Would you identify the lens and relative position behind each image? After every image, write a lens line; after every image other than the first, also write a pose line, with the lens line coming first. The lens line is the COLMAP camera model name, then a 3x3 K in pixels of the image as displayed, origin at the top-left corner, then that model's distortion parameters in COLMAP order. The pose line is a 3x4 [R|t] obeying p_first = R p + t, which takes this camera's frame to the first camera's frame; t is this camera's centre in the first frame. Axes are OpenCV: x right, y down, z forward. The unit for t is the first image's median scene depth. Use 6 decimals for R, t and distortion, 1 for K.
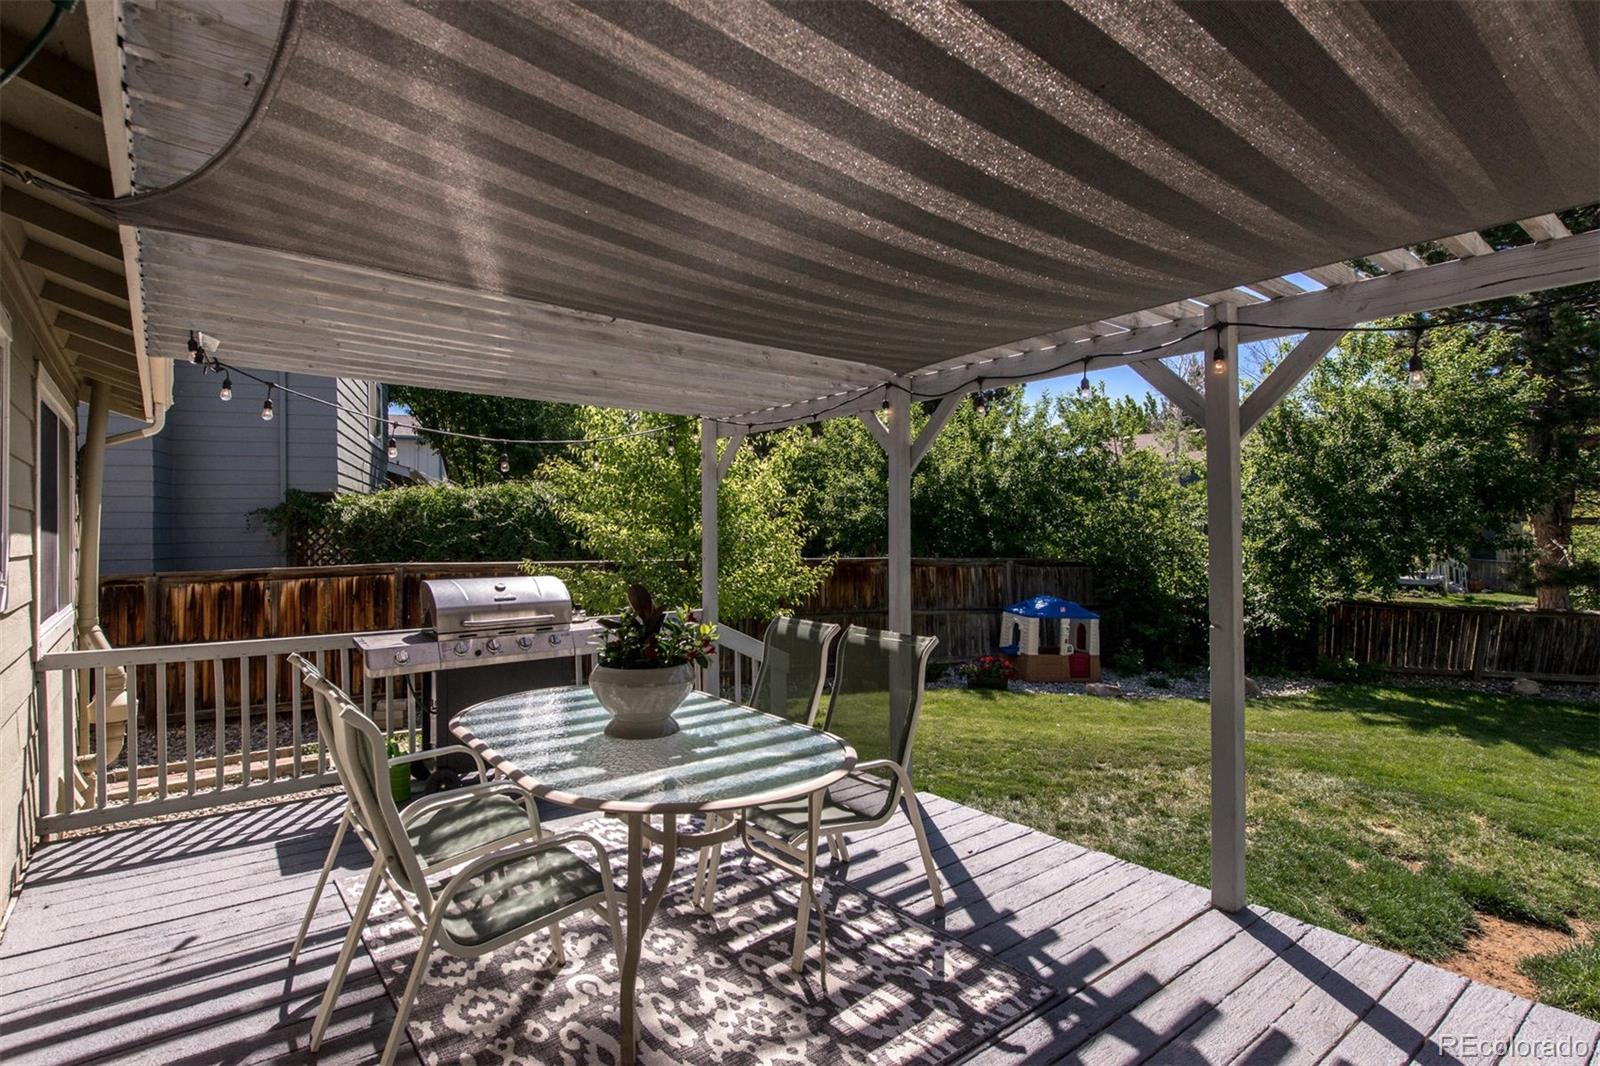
lens RADIAL K [[801.7, 0, 826.2], [0, 801.7, 537.9], [0, 0, 1]] dist [0.013782, -0.001786]
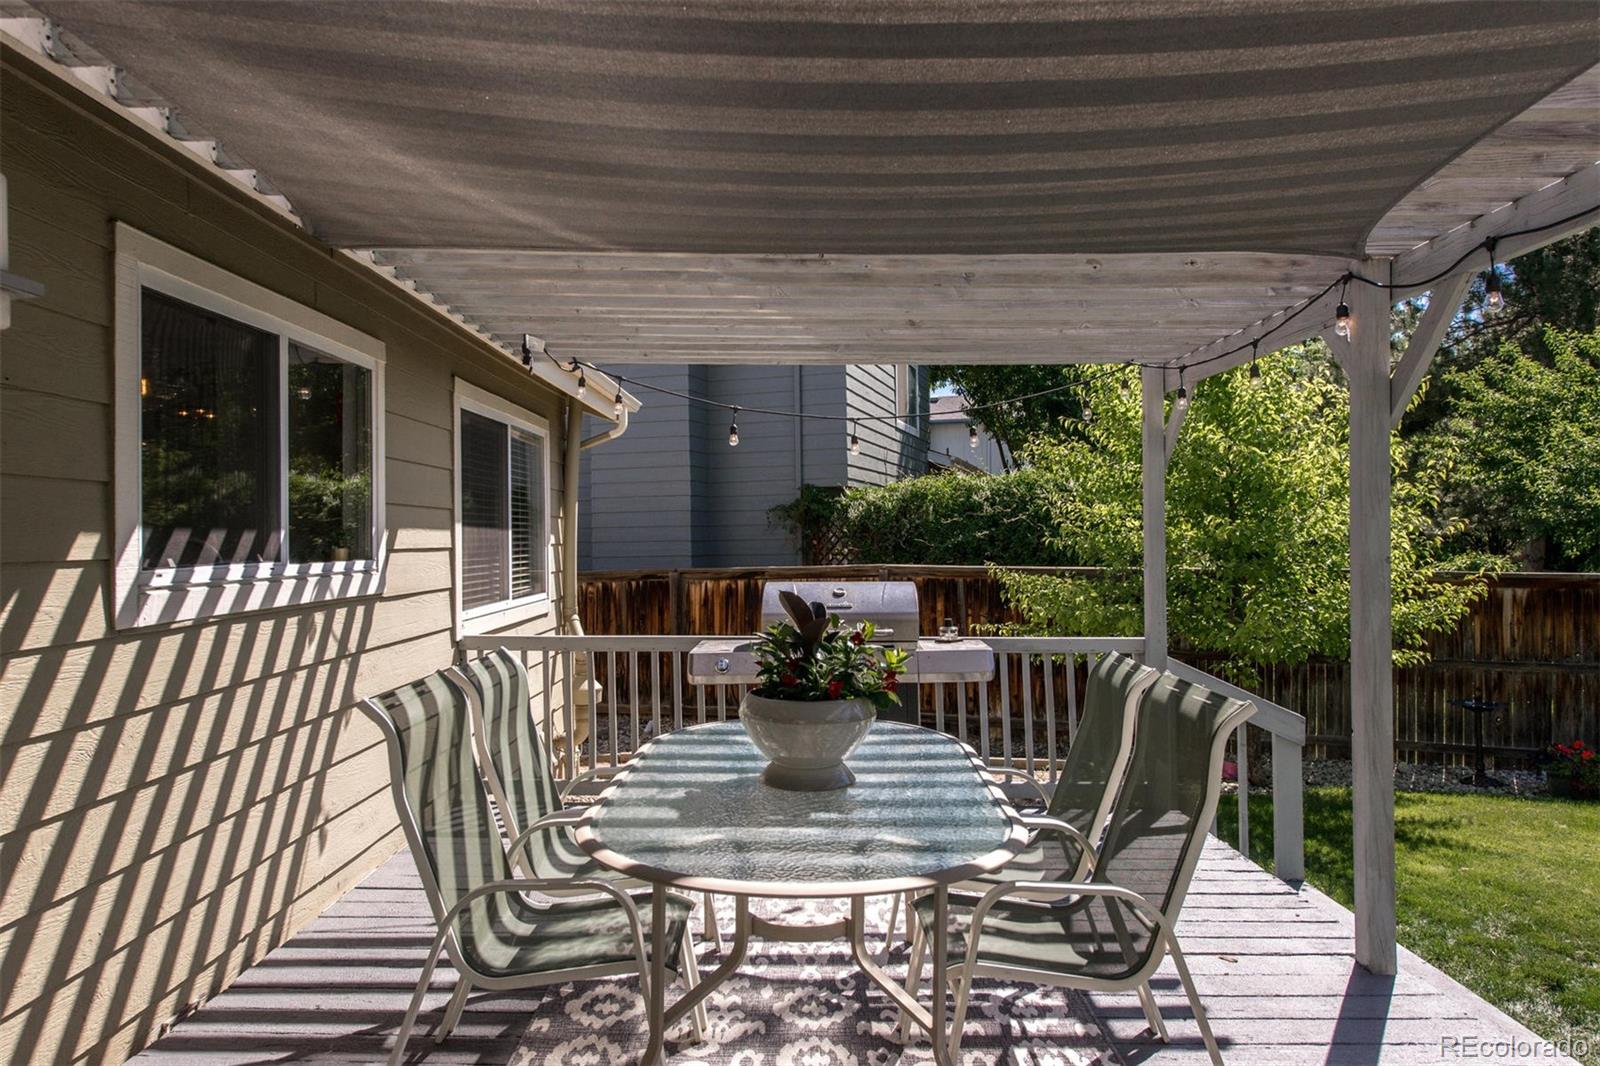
lens RADIAL K [[1034.1, 0, 794.3], [0, 1034.1, 546.7], [0, 0, 1]] dist [0.025986, 0.000151]
pose [[0.770482, 0.009391, -0.637392, 0.212762], [-0.004133, 0.999944, 0.009738, 0.002174], [0.637448, -0.004868, 0.770478, 0.116815]]
